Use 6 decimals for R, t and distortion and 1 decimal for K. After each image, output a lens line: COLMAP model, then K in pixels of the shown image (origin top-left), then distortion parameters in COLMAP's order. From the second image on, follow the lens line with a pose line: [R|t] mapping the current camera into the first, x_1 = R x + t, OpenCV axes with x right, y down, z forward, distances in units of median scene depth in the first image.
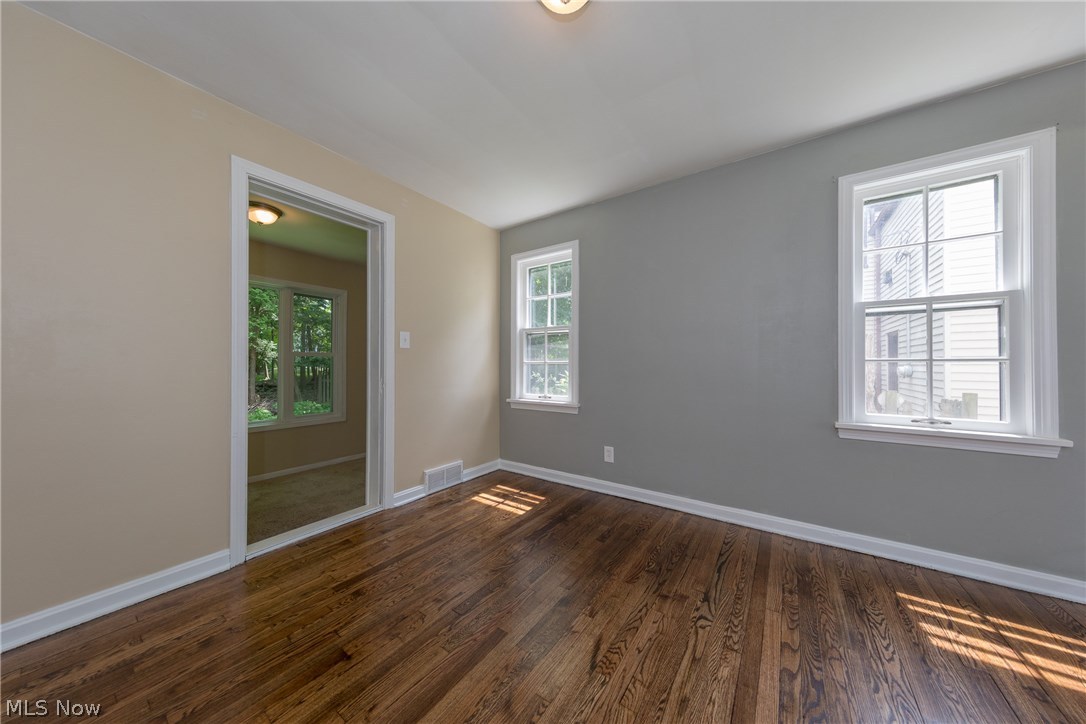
lens RADIAL K [[347.2, 0, 543.6], [0, 347.2, 364.5], [0, 0, 1]] dist [0.001944, -0.000280]
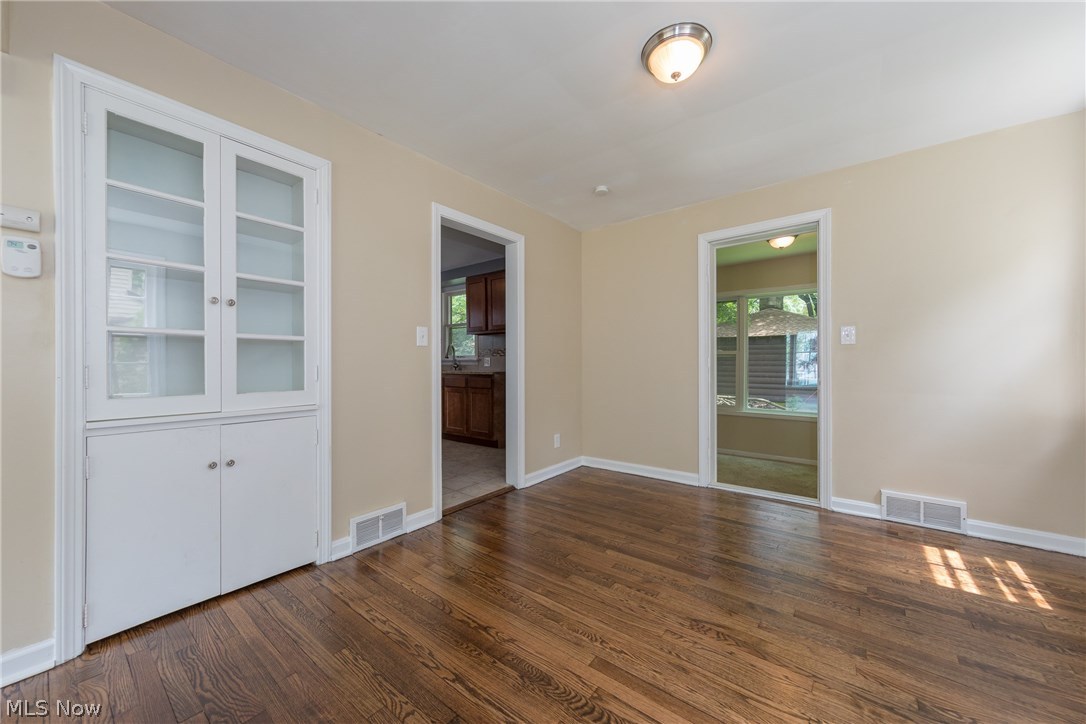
lens RADIAL K [[394.4, 0, 550.0], [0, 394.4, 364.0], [0, 0, 1]] dist [0.000796, -0.000031]
pose [[-0.038215, 0.005273, -0.999256, 0.646286], [0.001295, 0.999986, 0.005227, -0.001329], [0.999269, -0.001094, -0.038222, 0.244206]]
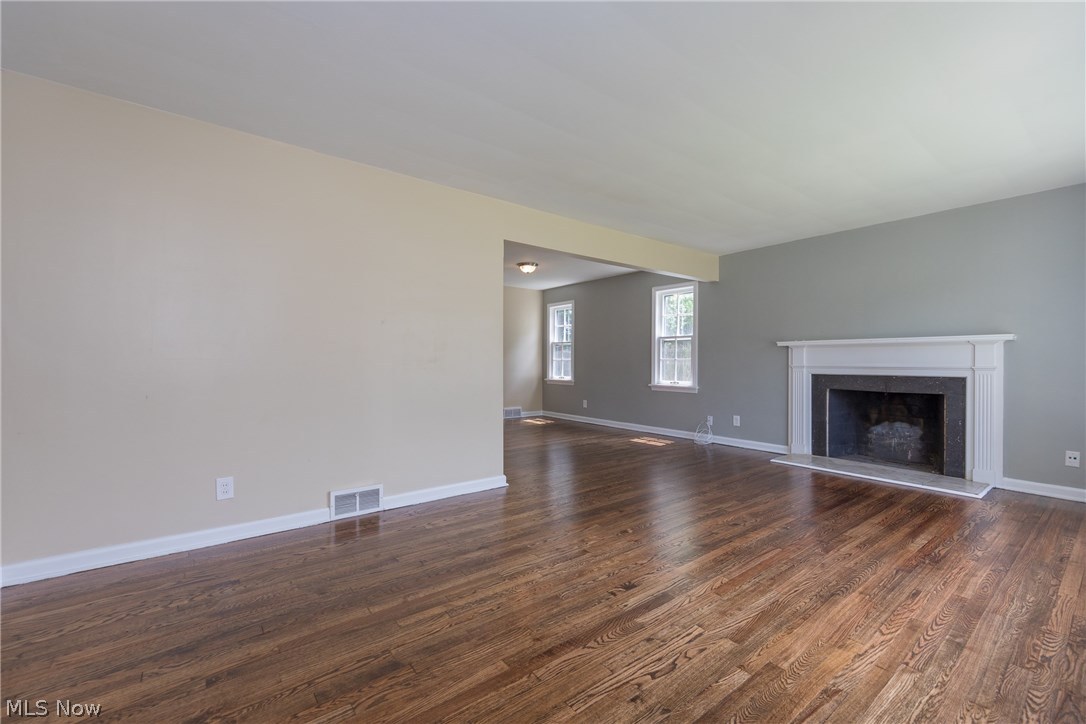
lens RADIAL K [[447.4, 0, 540.1], [0, 447.4, 360.8], [0, 0, 1]] dist [-0.001405, 0.000570]
pose [[0.953577, 0.004902, -0.301108, 0.689823], [-0.004385, 0.999988, 0.002395, -0.005651], [0.301116, -0.000963, 0.953587, -1.546384]]
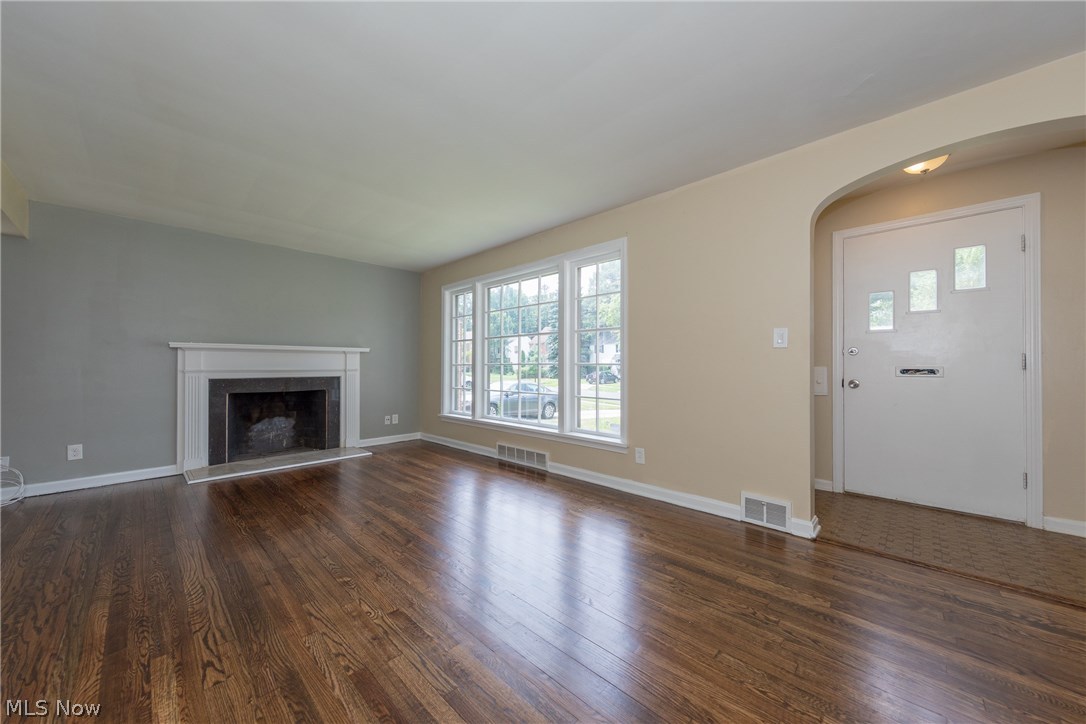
lens RADIAL K [[394.4, 0, 542.6], [0, 394.4, 365.1], [0, 0, 1]] dist [0.000796, -0.000031]
pose [[0.152937, 0.005559, 0.988220, -0.016642], [0.000813, 0.999983, -0.005751, 0.003322], [-0.988236, 0.001683, 0.152930, -1.011151]]
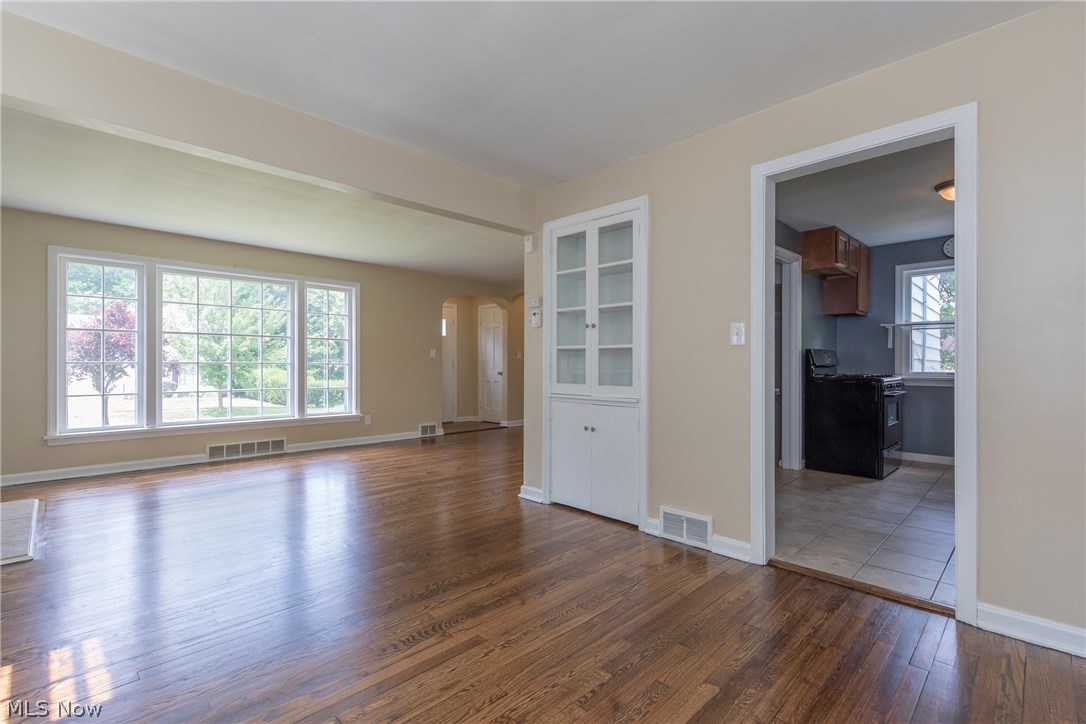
lens RADIAL K [[498.1, 0, 545.5], [0, 498.1, 364.2], [0, 0, 1]] dist [0.013450, 0.000545]
pose [[-0.986636, 0.001683, 0.162931, -0.053734], [0.001726, 0.999999, 0.000121, -0.002310], [-0.162931, 0.000401, -0.986637, 0.949940]]
